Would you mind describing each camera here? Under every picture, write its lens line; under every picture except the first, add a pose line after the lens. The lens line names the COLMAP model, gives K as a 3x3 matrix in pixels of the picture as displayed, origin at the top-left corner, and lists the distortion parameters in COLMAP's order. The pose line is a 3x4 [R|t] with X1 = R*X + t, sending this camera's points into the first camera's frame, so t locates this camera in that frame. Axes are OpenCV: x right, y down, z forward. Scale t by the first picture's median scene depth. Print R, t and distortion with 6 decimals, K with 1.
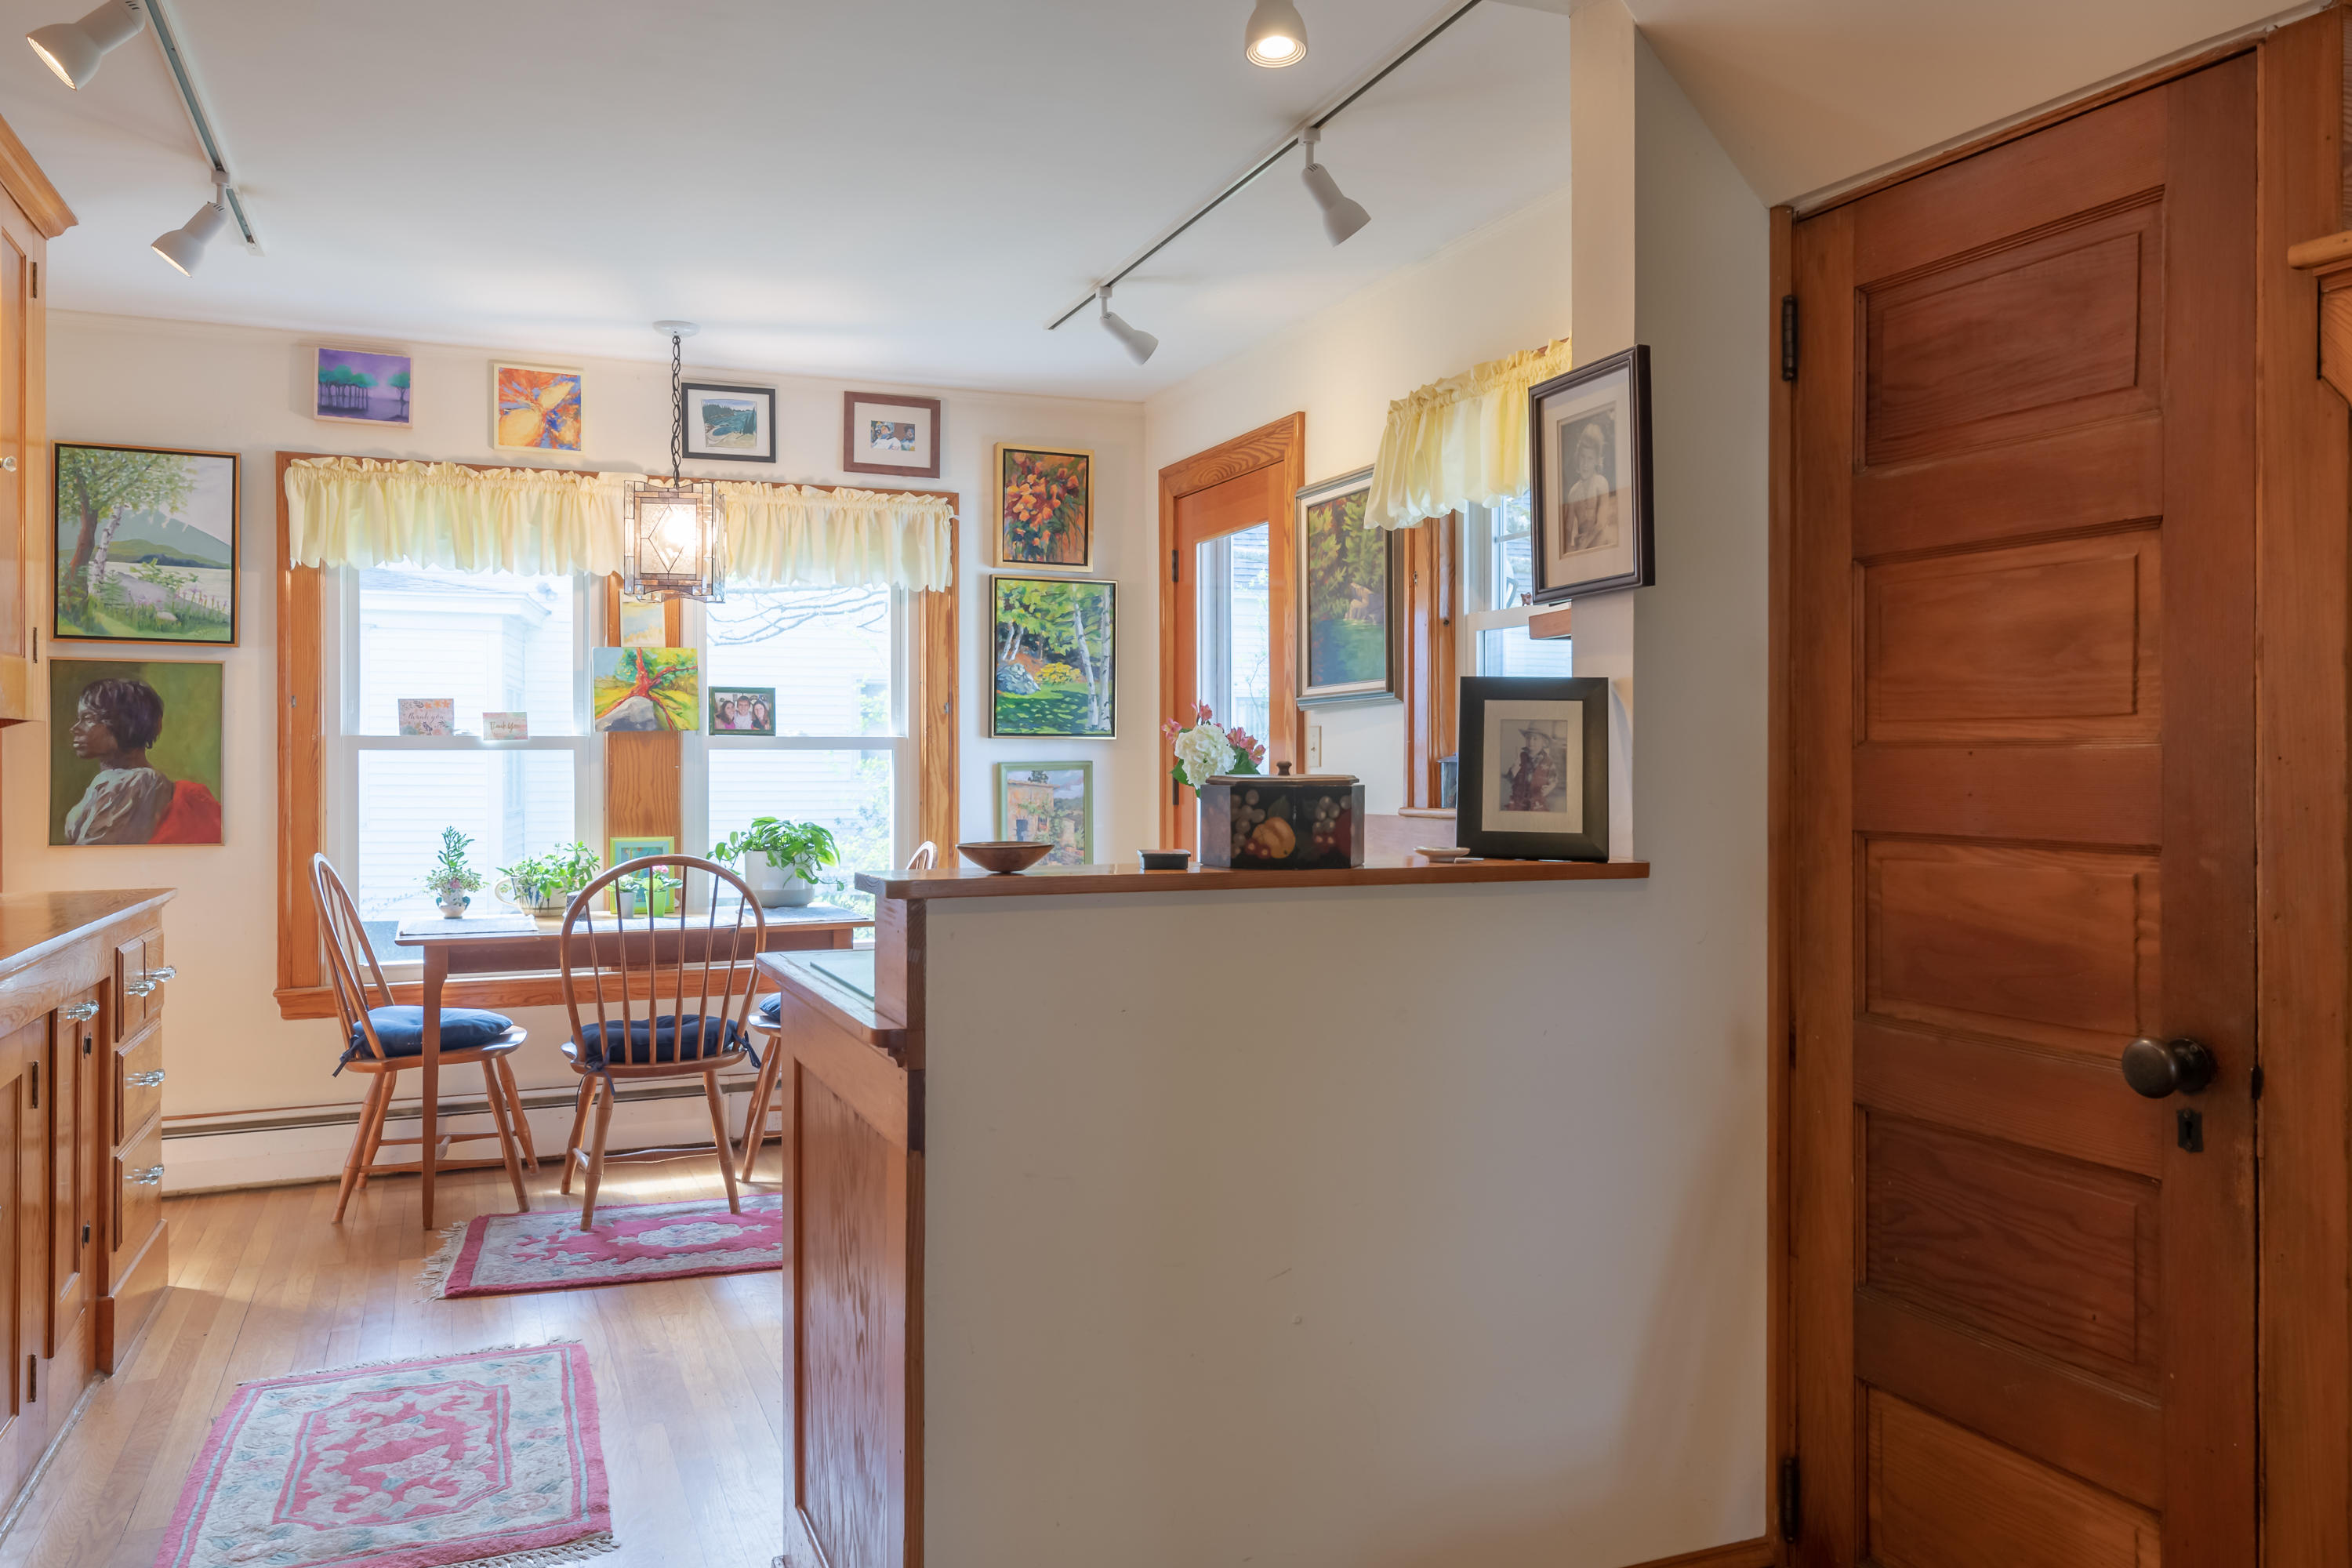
lens RADIAL K [[1644.6, 0, 1223.5], [0, 1644.6, 774.1], [0, 0, 1]] dist [0.002634, 0.003380]
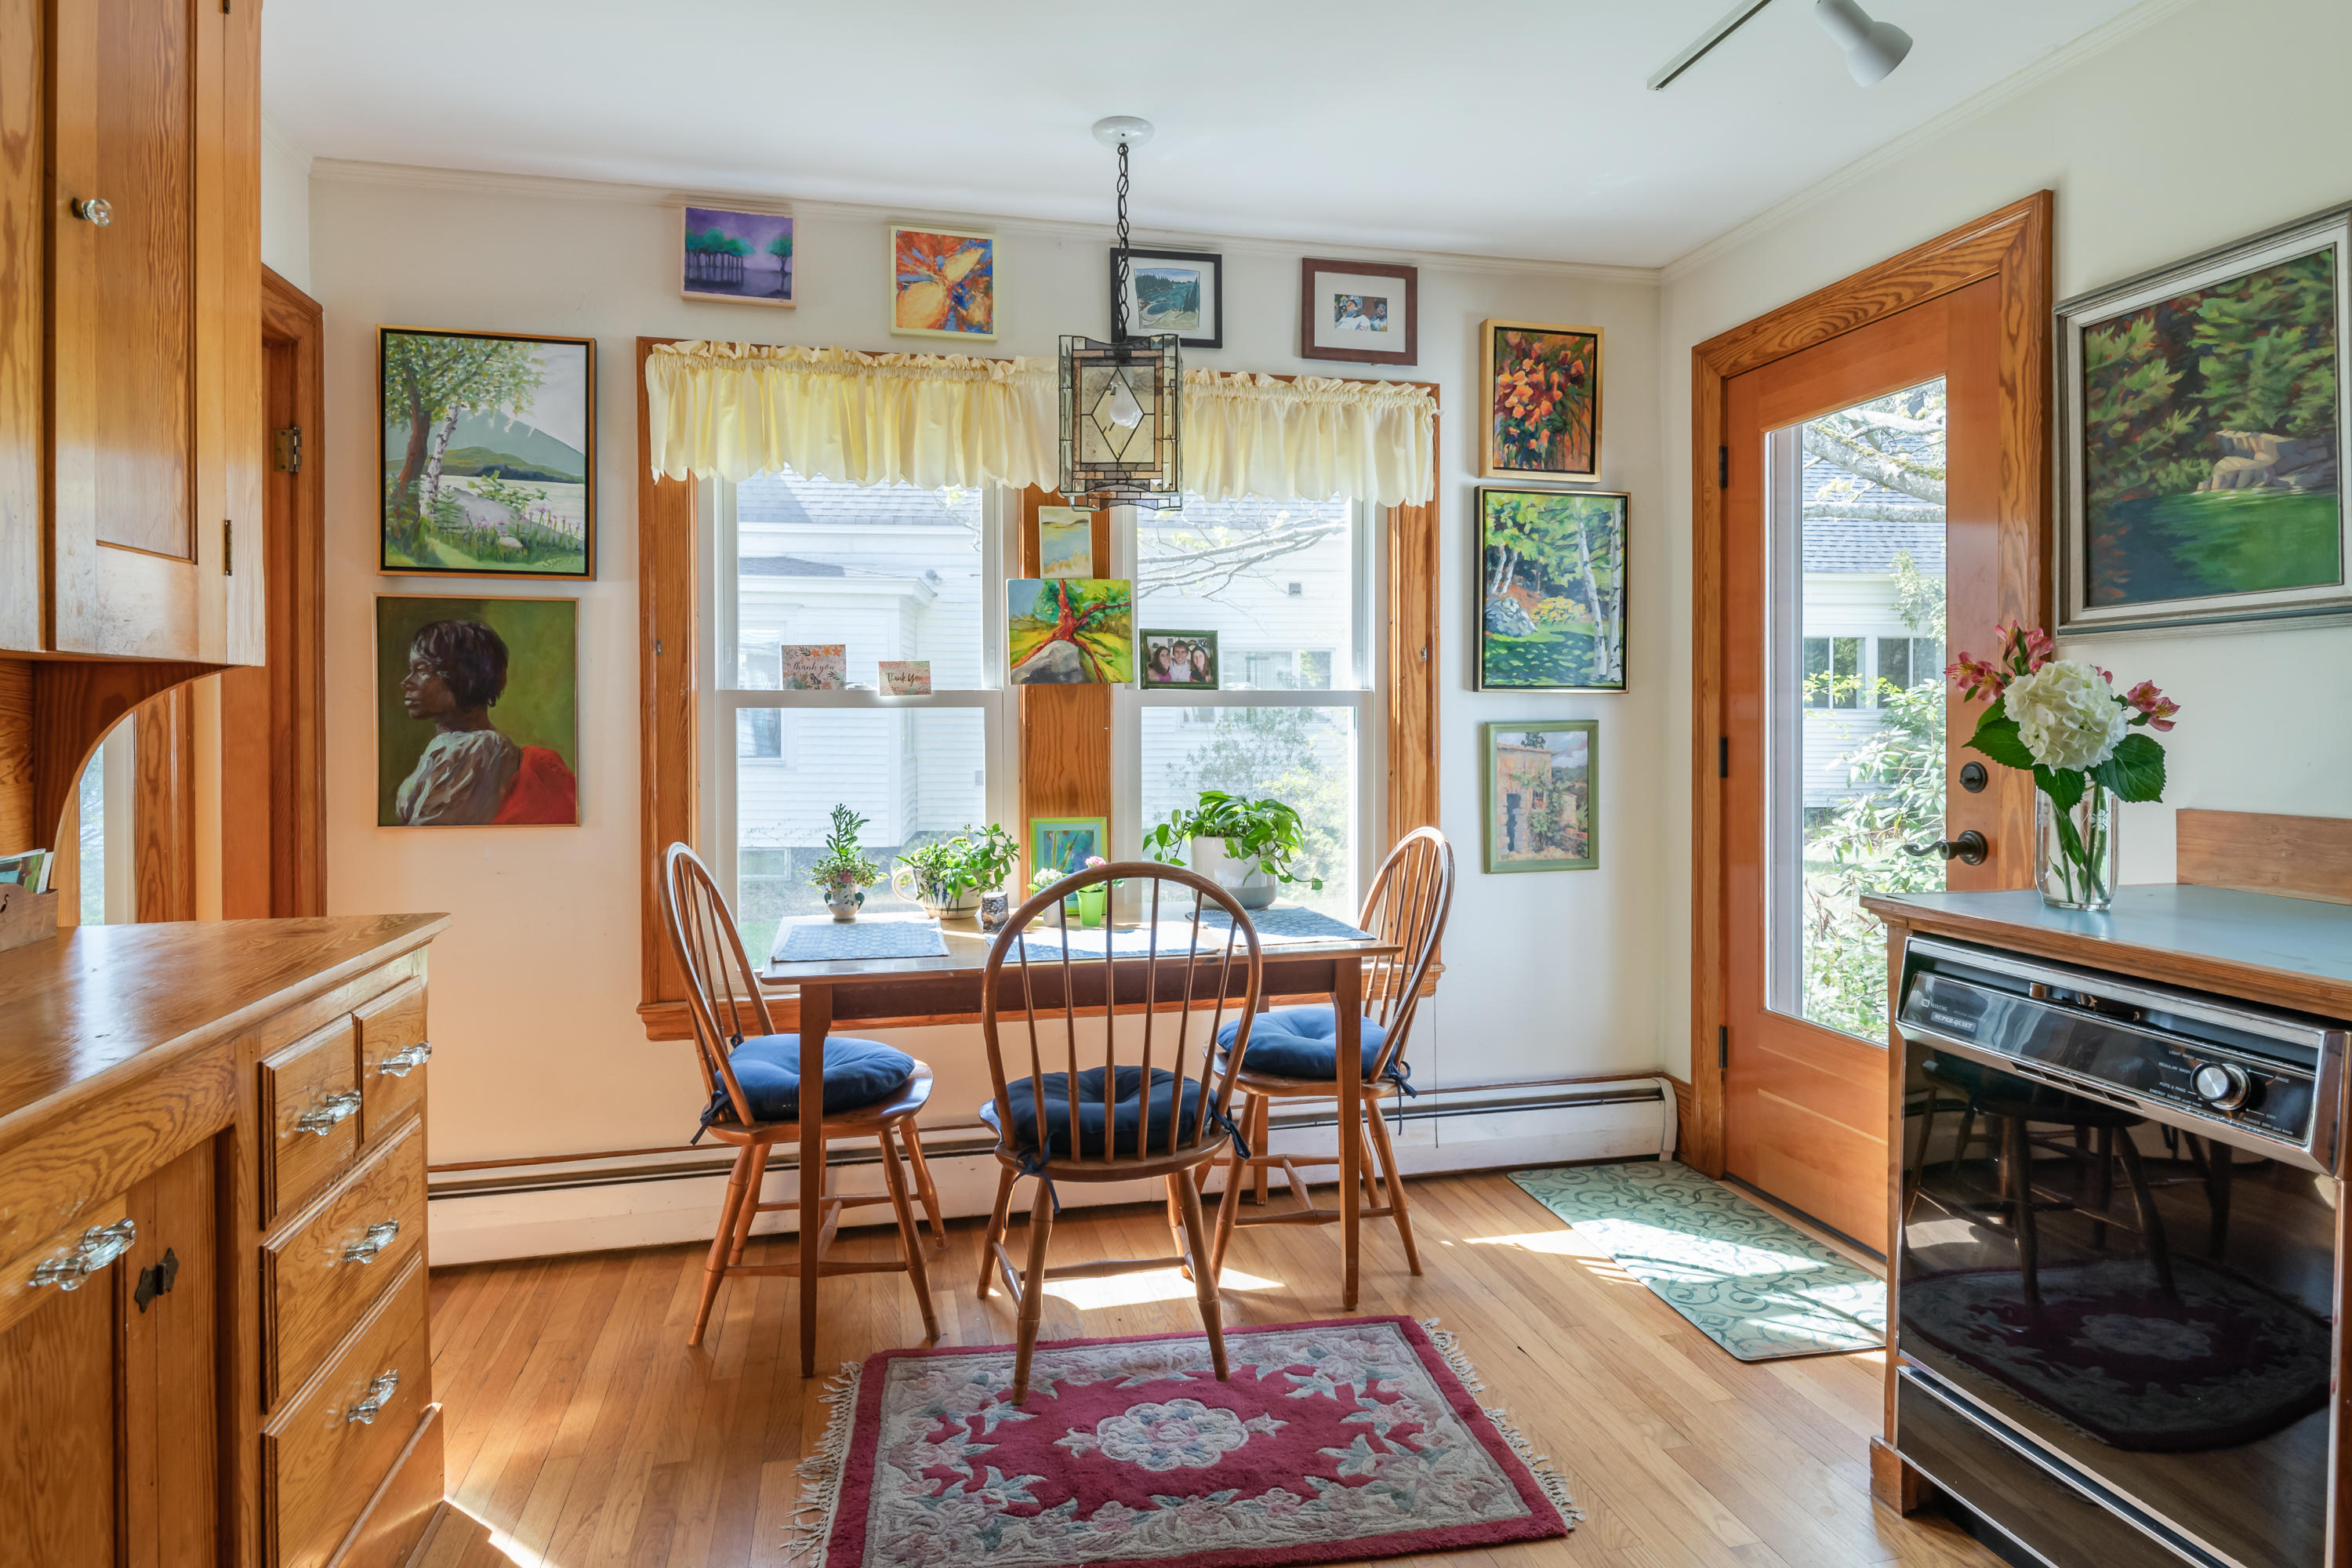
lens RADIAL K [[1256.1, 0, 1196.5], [0, 1256.1, 742.7], [0, 0, 1]] dist [0.003349, -0.003430]
pose [[0.984381, 0.003434, -0.176016, -0.190751], [-0.000919, 0.999896, 0.014367, -0.006543], [0.176048, -0.013980, 0.984282, 0.426537]]
